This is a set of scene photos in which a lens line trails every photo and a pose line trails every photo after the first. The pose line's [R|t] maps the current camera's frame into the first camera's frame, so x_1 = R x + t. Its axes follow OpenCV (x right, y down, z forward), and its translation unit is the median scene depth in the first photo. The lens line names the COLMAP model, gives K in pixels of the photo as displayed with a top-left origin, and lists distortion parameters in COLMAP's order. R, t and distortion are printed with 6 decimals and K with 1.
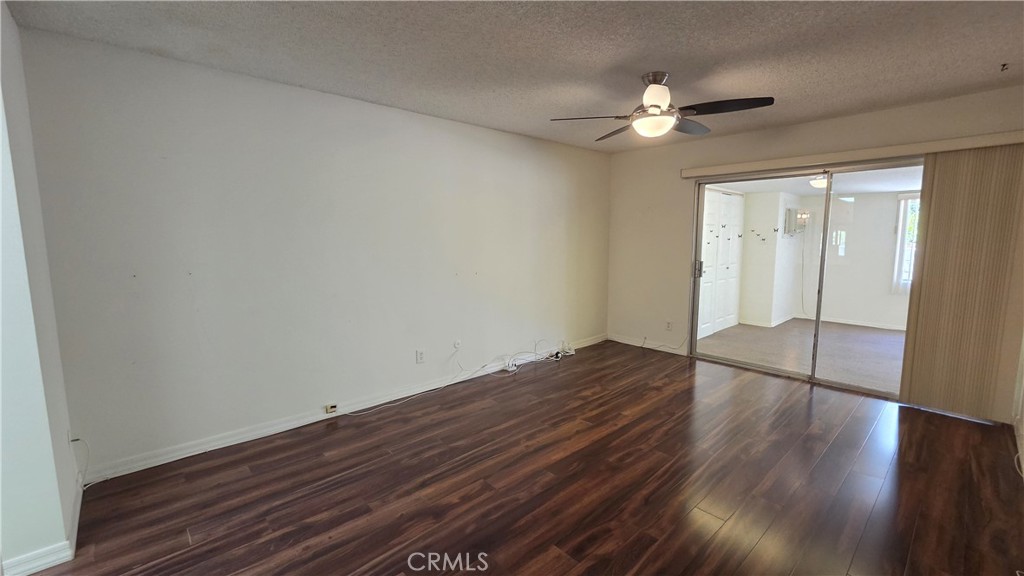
lens RADIAL K [[424.8, 0, 512.0], [0, 424.8, 288.0], [0, 0, 1]] dist [-0.002555, 0.000071]
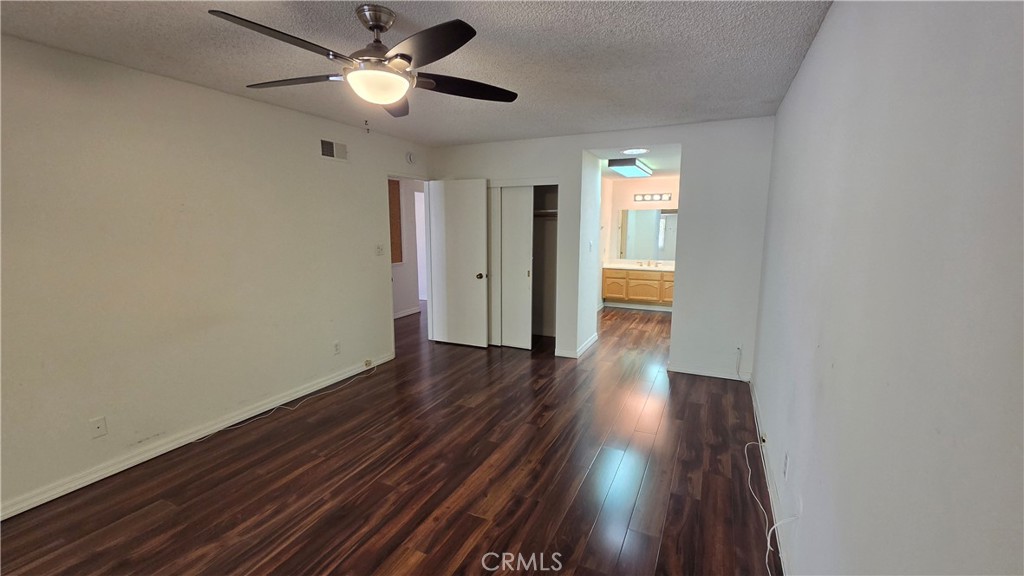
lens RADIAL K [[416.1, 0, 506.4], [0, 416.1, 296.5], [0, 0, 1]] dist [-0.001248, 0.000009]
pose [[-0.928662, 0.065083, -0.365172, 0.361301], [-0.044144, 0.958098, 0.283018, -0.218558], [0.368291, 0.278948, -0.886877, 1.539473]]
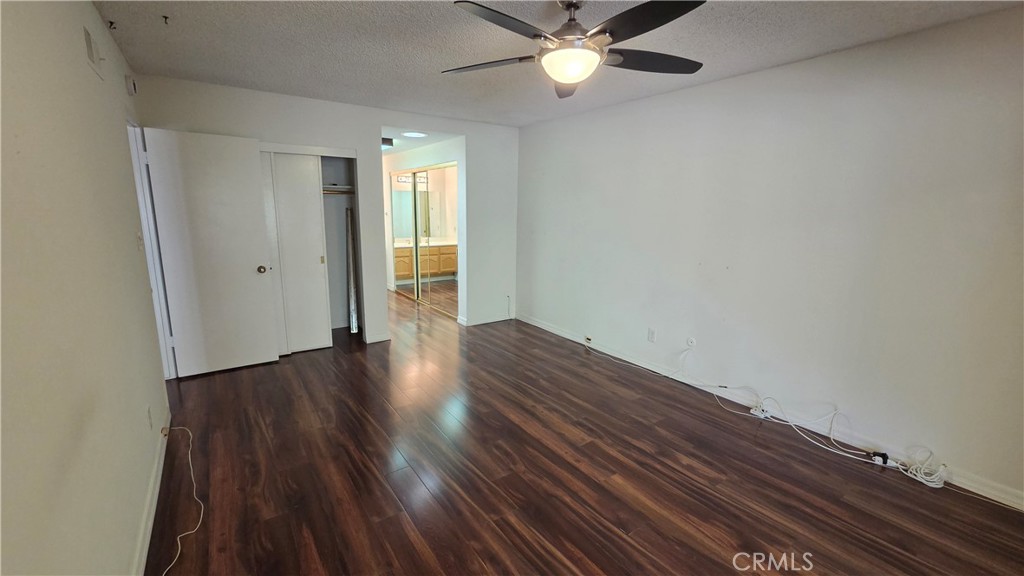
lens RADIAL K [[424.8, 0, 512.0], [0, 424.8, 288.0], [0, 0, 1]] dist [-0.002555, 0.000071]
pose [[-0.130539, 0.181082, -0.974766, 0.966290], [-0.137055, 0.970444, 0.198633, -0.126028], [0.981924, 0.159526, -0.101863, 0.910725]]
